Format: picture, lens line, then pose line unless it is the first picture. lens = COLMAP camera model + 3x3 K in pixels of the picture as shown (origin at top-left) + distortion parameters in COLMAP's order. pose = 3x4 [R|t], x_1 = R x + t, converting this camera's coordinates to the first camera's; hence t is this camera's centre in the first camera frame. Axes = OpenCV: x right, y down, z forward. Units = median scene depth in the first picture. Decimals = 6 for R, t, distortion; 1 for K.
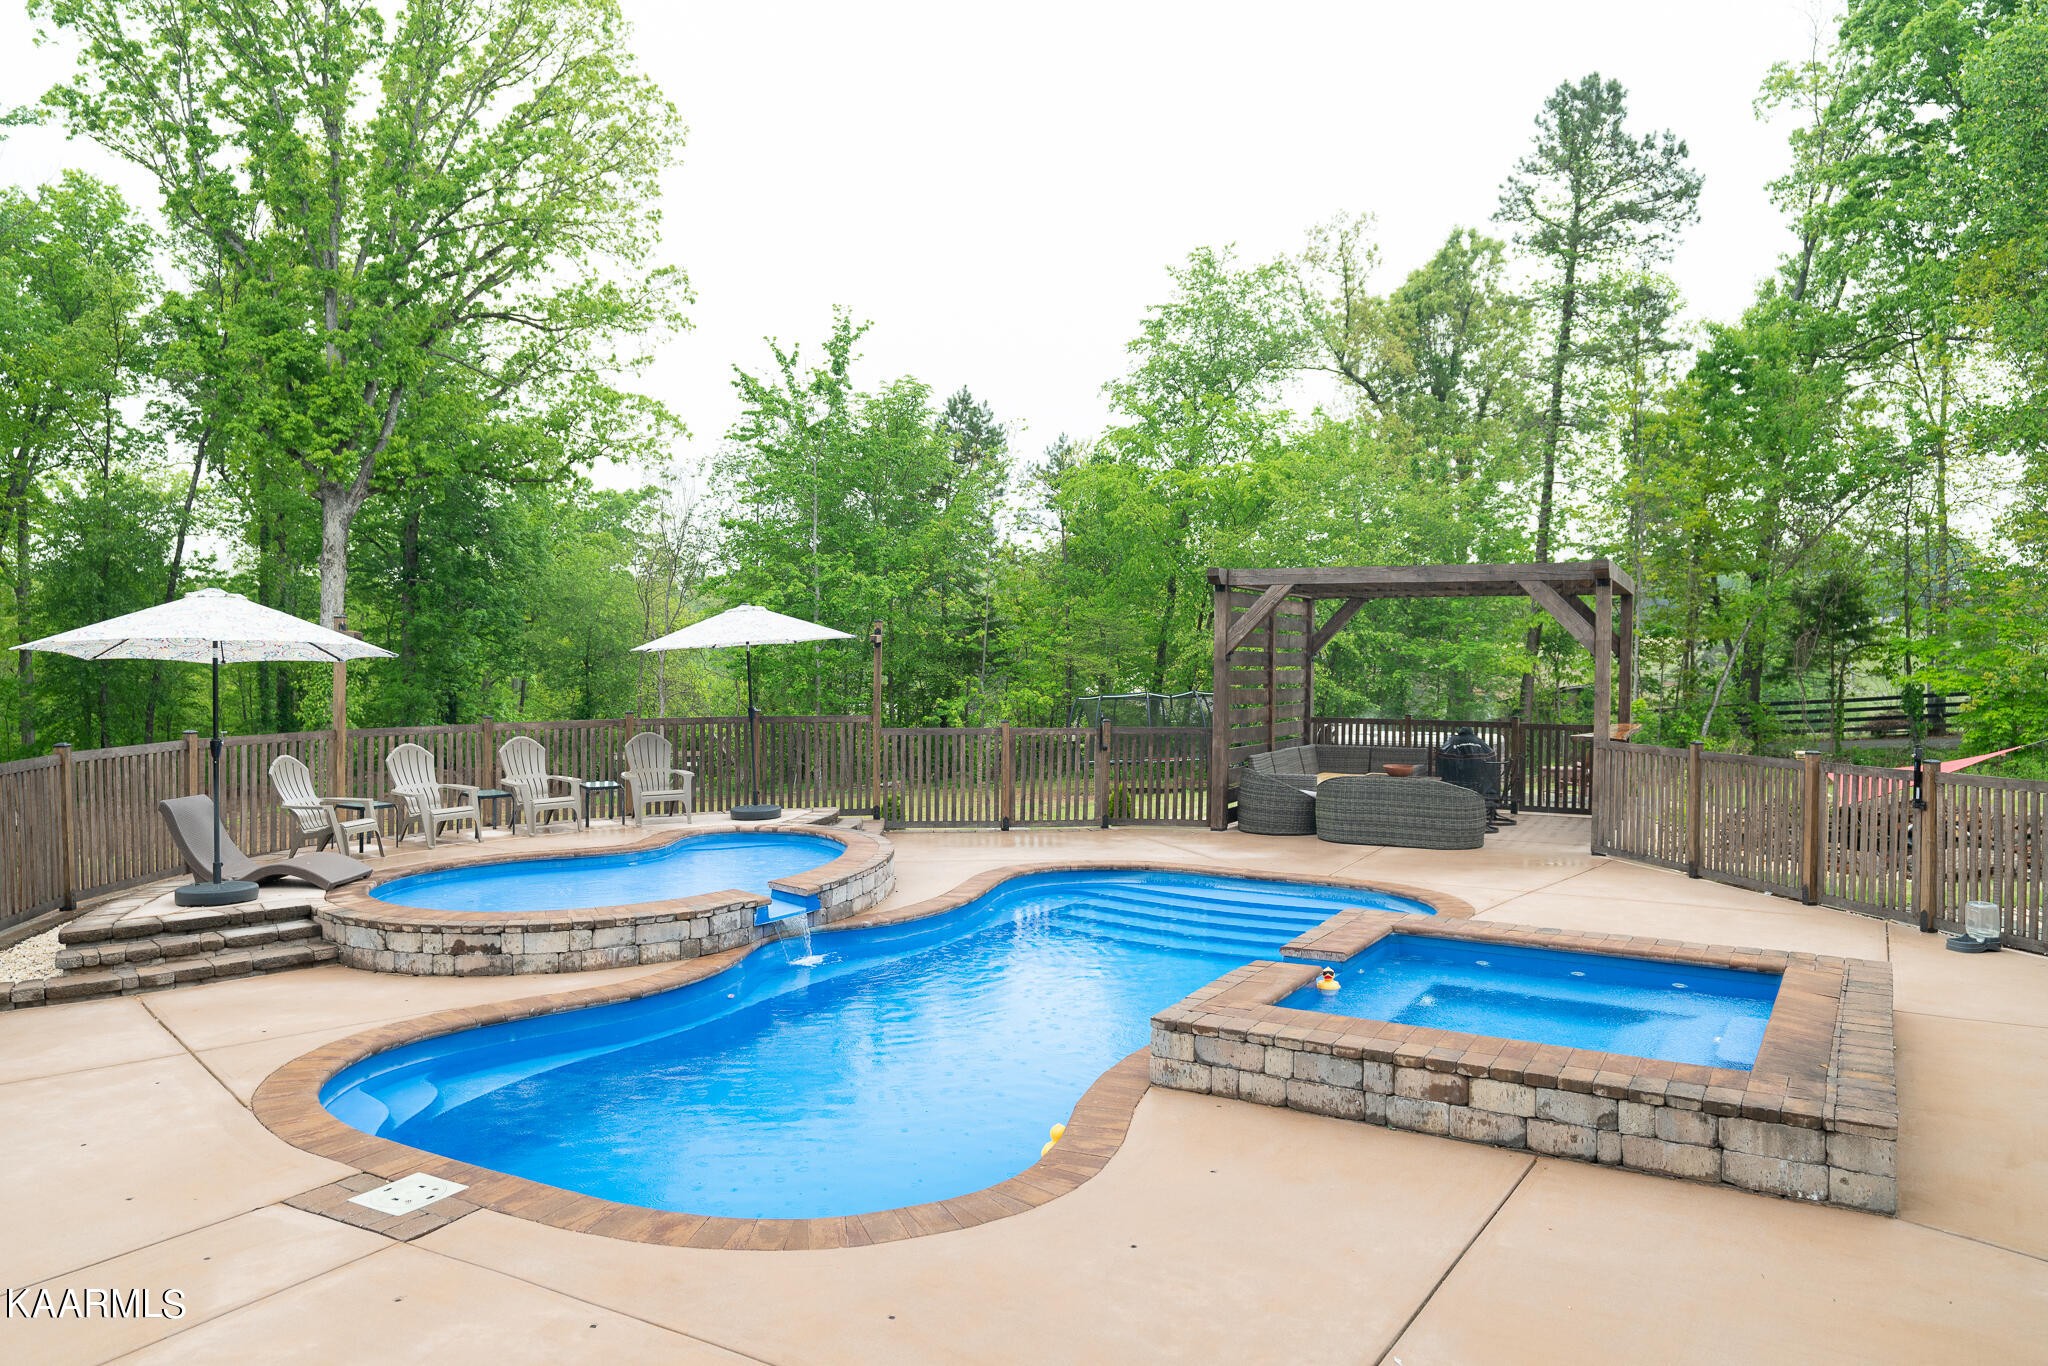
lens RADIAL K [[1423.6, 0, 1024.0], [0, 1423.6, 683.0], [0, 0, 1]] dist [0.001463, 0.006422]
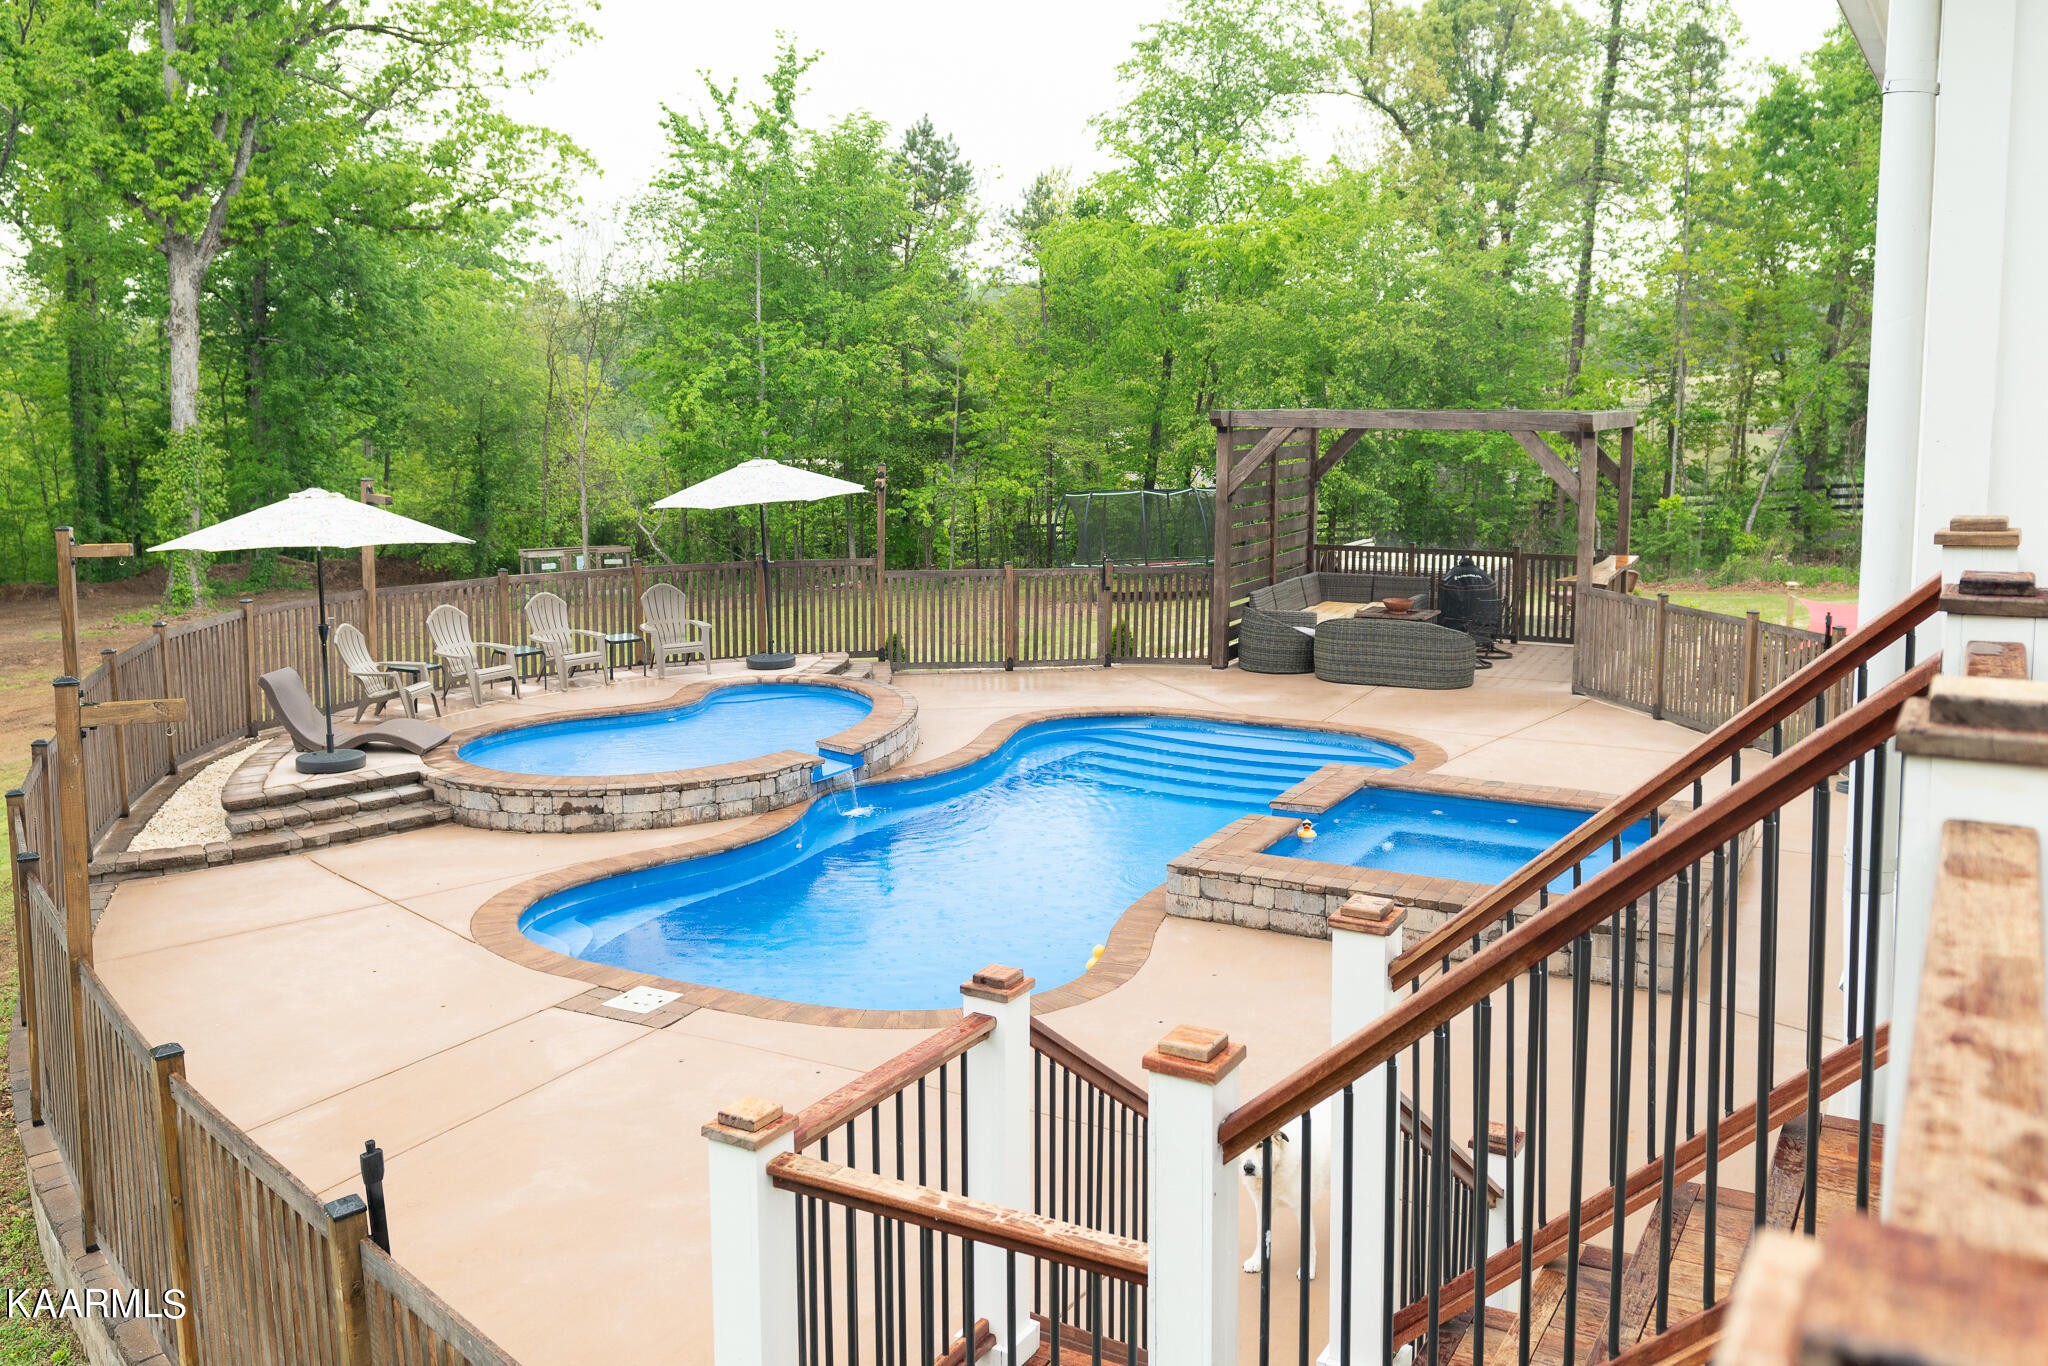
lens RADIAL K [[1758.0, 0, 1064.3], [0, 1758.0, 579.0], [0, 0, 1]] dist [0.007673, -0.003296]
pose [[0.998873, -0.007056, 0.046934, -0.026045], [0.003048, 0.996384, 0.084912, -0.053967], [-0.047363, -0.084673, 0.995282, -0.191251]]
